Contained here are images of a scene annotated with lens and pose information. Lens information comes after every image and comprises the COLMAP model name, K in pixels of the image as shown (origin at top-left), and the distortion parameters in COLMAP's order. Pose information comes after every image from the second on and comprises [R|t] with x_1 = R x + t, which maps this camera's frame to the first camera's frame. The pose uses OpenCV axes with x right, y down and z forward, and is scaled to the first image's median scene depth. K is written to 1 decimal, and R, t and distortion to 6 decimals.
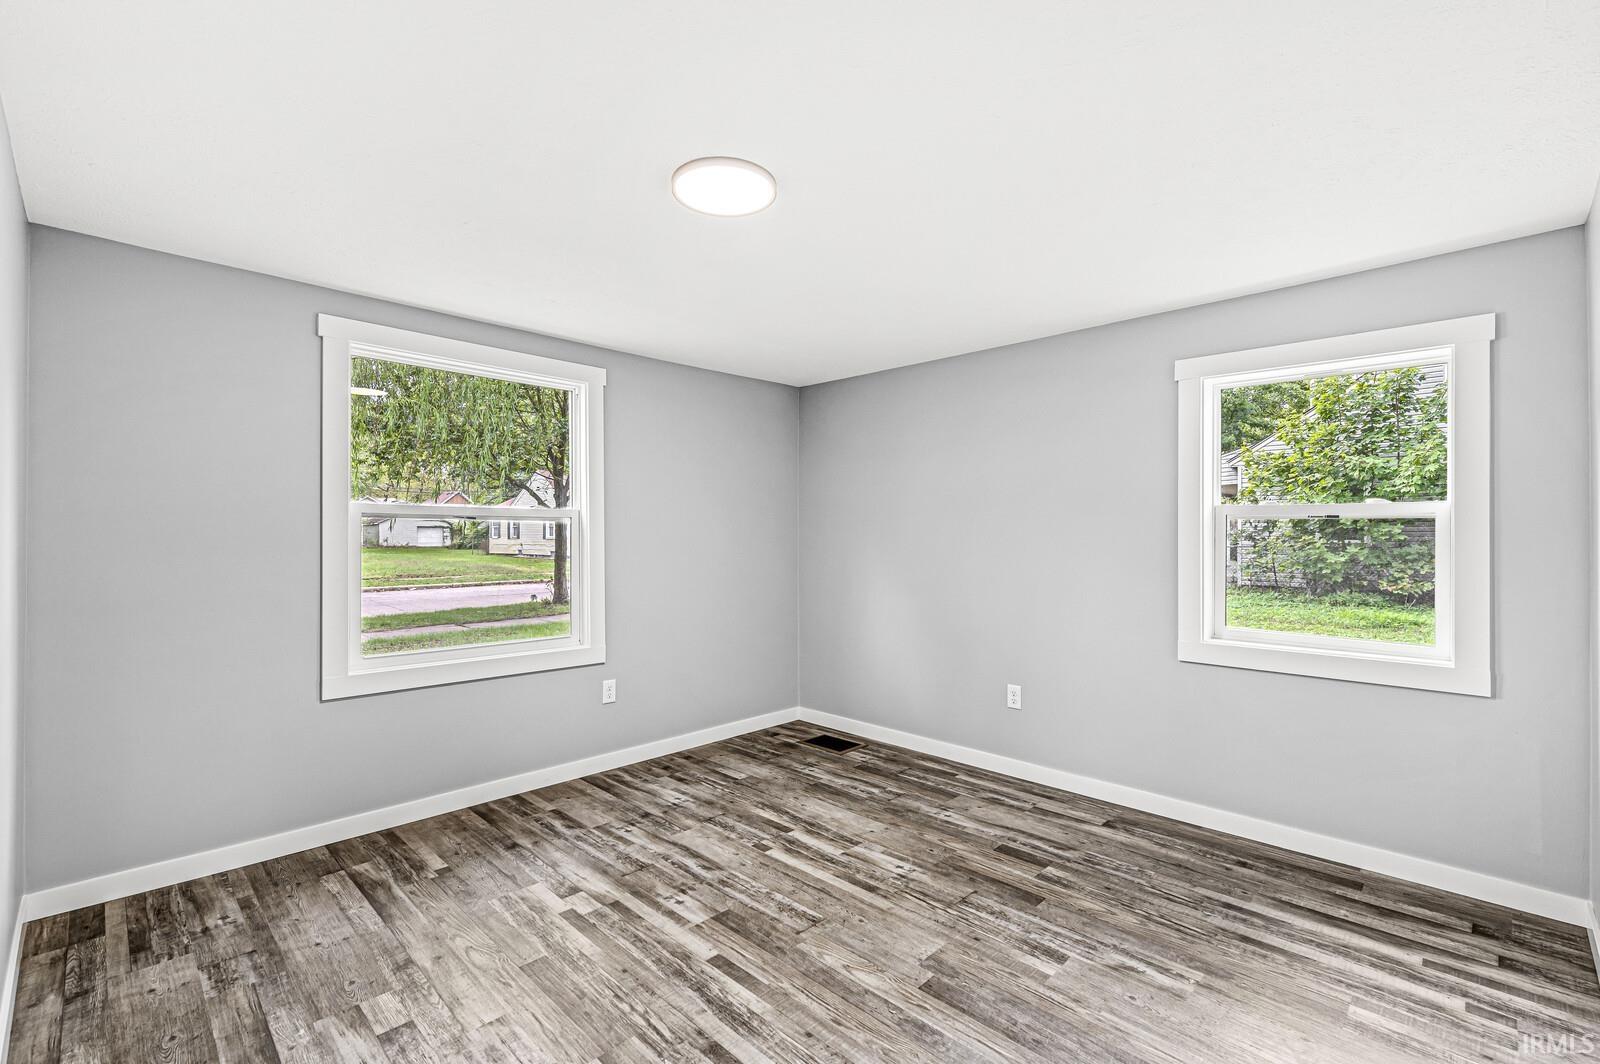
lens RADIAL K [[694.3, 0, 799.6], [0, 694.3, 537.3], [0, 0, 1]] dist [-0.000678, -0.000094]
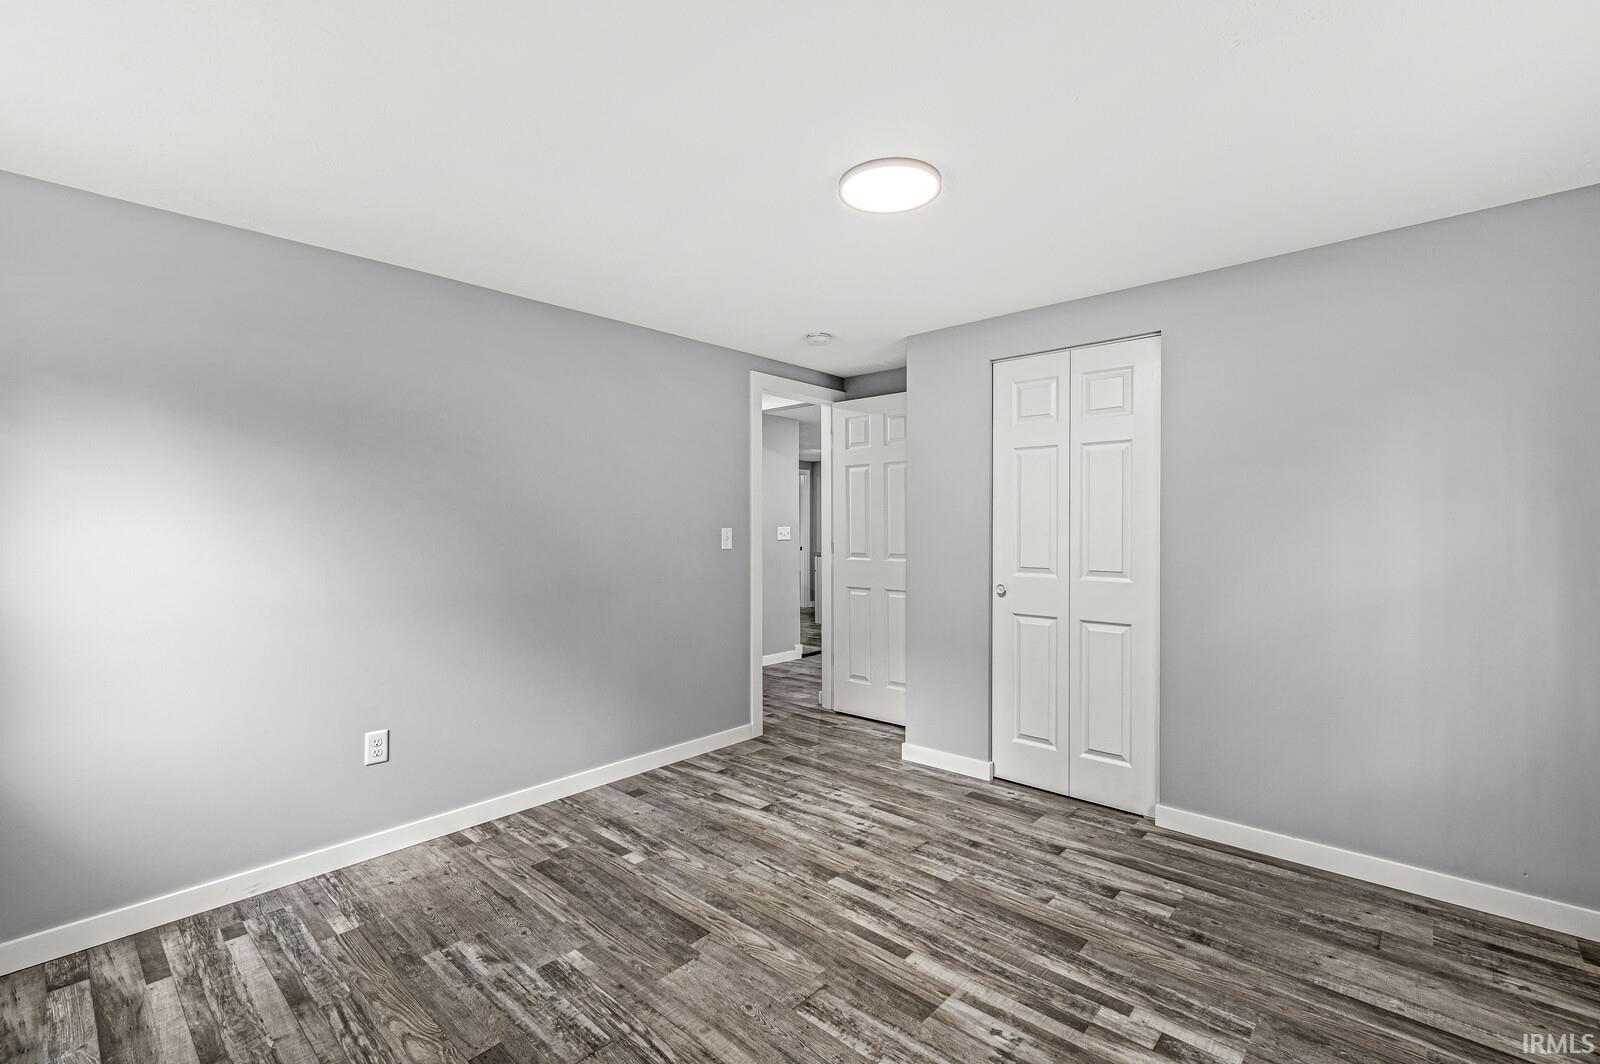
lens RADIAL K [[694.3, 0, 801.8], [0, 694.3, 529.6], [0, 0, 1]] dist [-0.000678, -0.000094]
pose [[-0.998815, 0.003136, -0.048557, 0.071990], [0.003075, 0.999994, 0.001316, 0.002274], [0.048561, 0.001165, -0.998820, 1.997189]]
